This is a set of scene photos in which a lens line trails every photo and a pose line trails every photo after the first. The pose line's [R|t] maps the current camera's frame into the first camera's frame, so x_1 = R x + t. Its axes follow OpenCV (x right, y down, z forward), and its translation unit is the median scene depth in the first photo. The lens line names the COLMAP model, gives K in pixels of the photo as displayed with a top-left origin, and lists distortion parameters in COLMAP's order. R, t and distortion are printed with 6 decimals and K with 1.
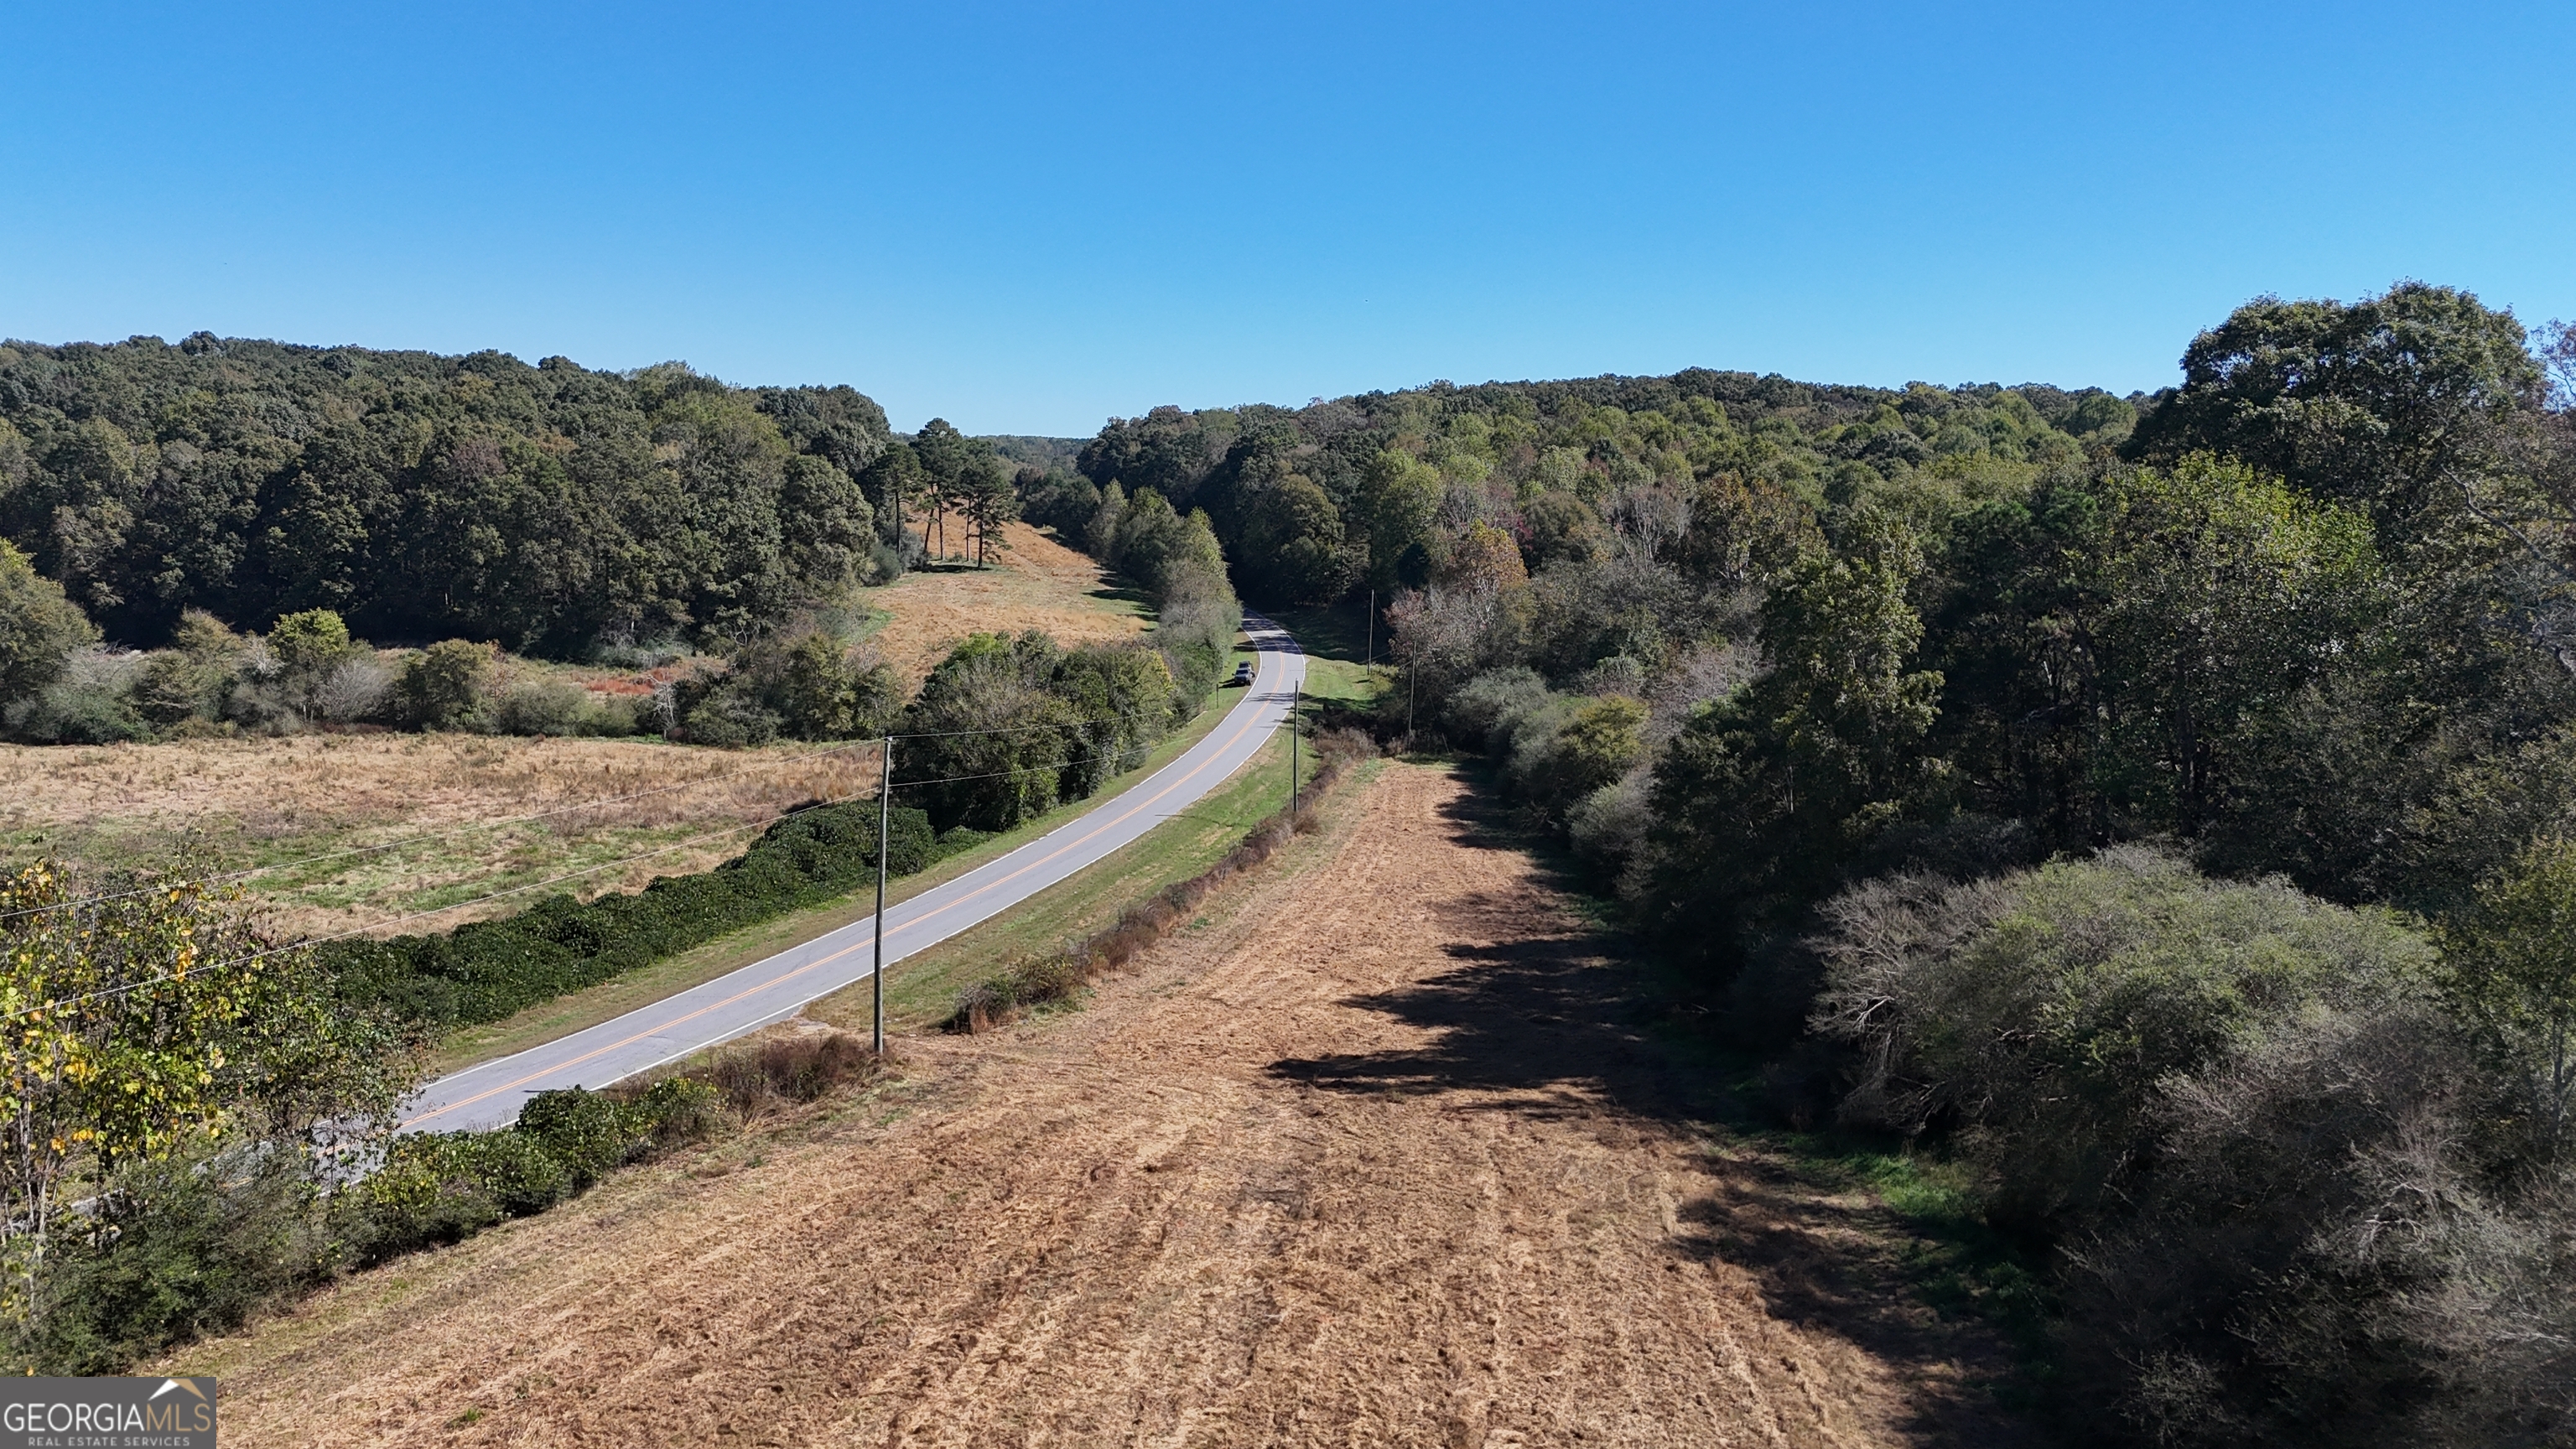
lens RADIAL K [[1887.2, 0, 1300.4], [0, 1887.2, 734.9], [0, 0, 1]] dist [0.050577, -0.025245]
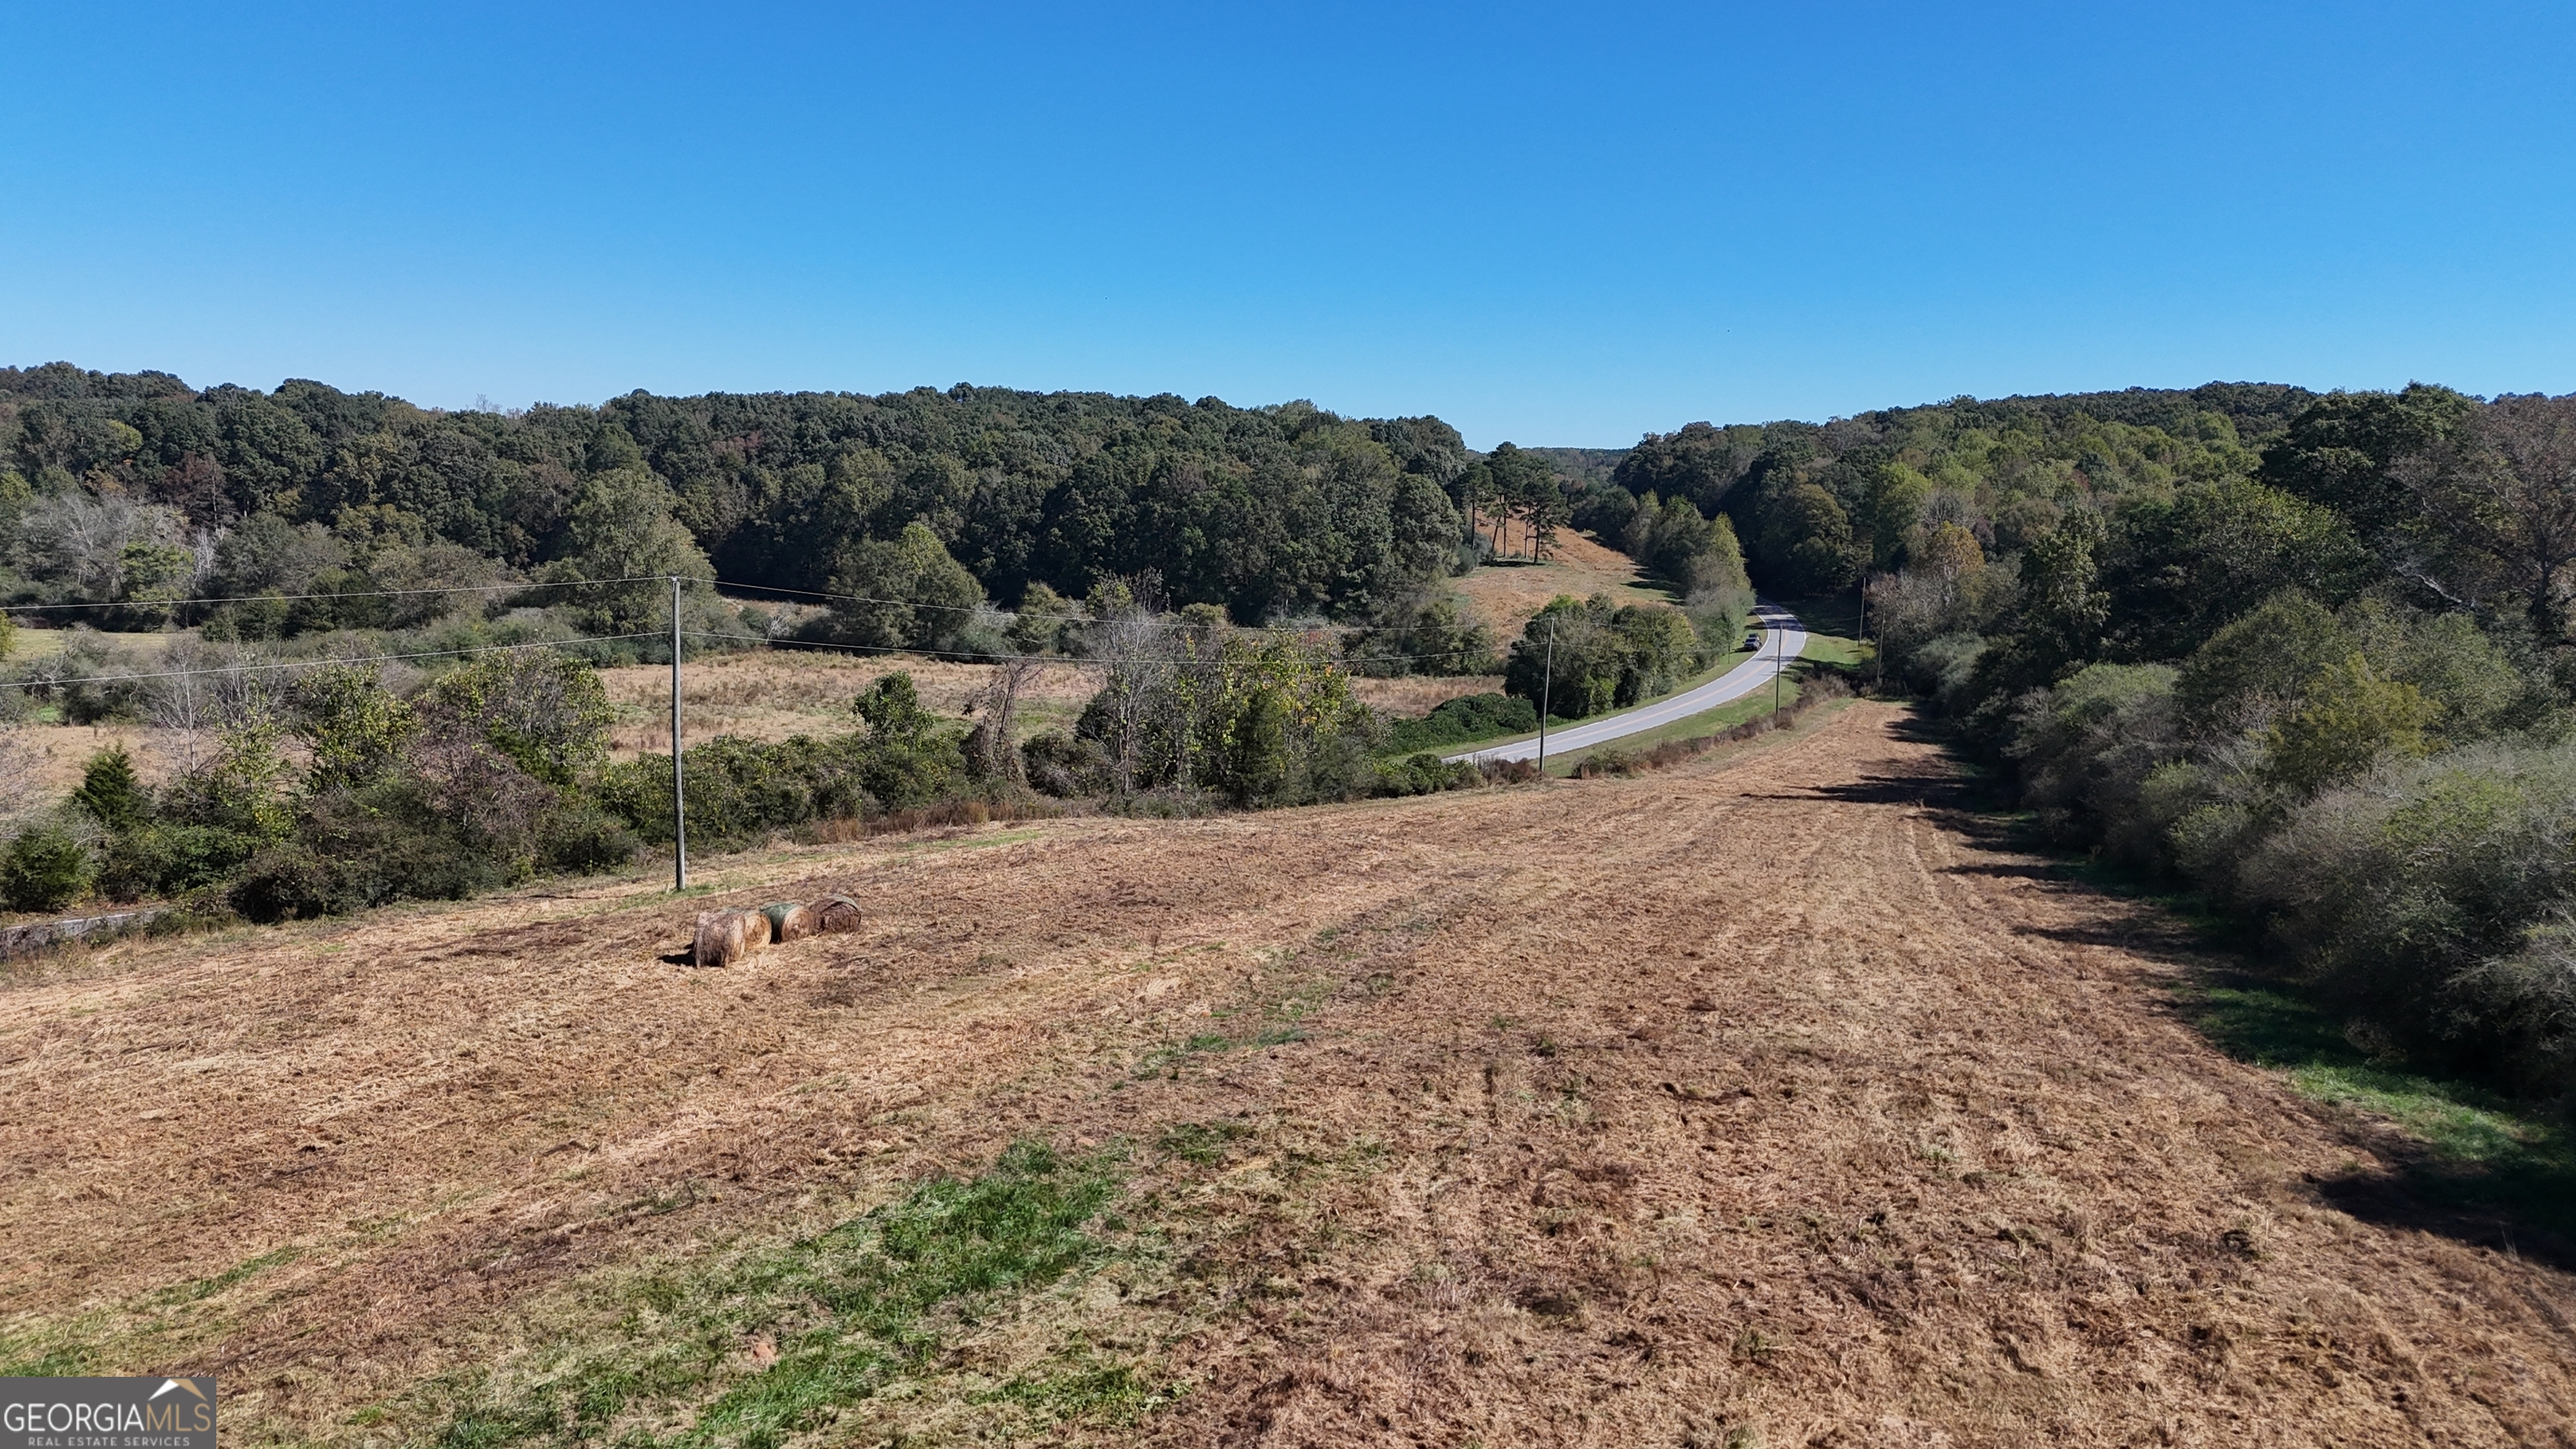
lens RADIAL K [[1893.5, 0, 1275.2], [0, 1893.5, 710.1], [0, 0, 1]] dist [0.099488, -0.050145]
pose [[0.959364, 0.031193, -0.280442, 0.027204], [-0.036310, 0.999255, -0.013069, 0.049017], [0.279825, 0.022720, 0.959782, -0.381552]]
